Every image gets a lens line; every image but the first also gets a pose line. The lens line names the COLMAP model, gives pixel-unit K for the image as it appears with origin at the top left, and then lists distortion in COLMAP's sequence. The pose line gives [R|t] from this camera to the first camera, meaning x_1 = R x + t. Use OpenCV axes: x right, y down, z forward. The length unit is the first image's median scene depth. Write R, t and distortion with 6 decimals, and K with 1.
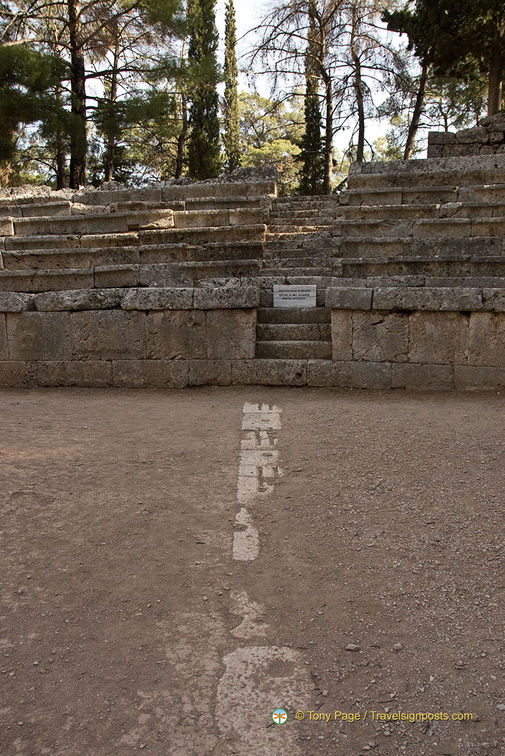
lens RADIAL K [[601.0, 0, 251.1], [0, 601.0, 379.4], [0, 0, 1]] dist [-0.141881, 0.047536]
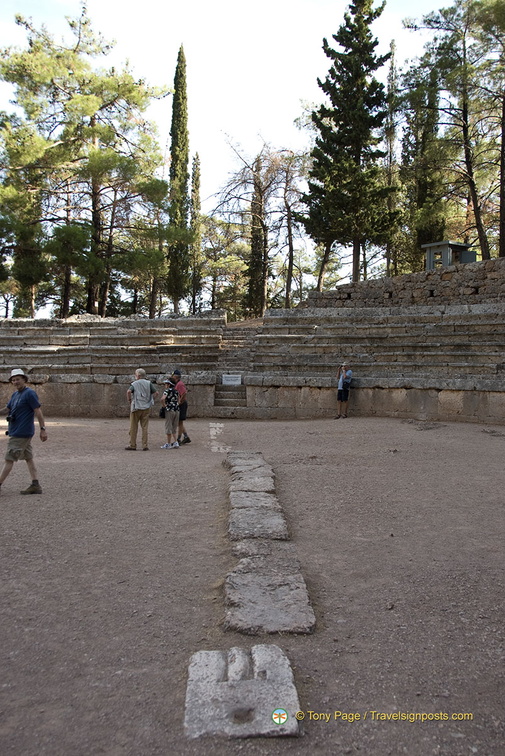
lens RADIAL K [[716.1, 0, 253.5], [0, 716.1, 377.0], [0, 0, 1]] dist [-0.016872, 0.000000]
pose [[0.997134, 0.019643, 0.073064, -0.041130], [-0.009190, 0.990004, -0.140736, 0.218412], [-0.075098, 0.139661, 0.987347, -1.586515]]
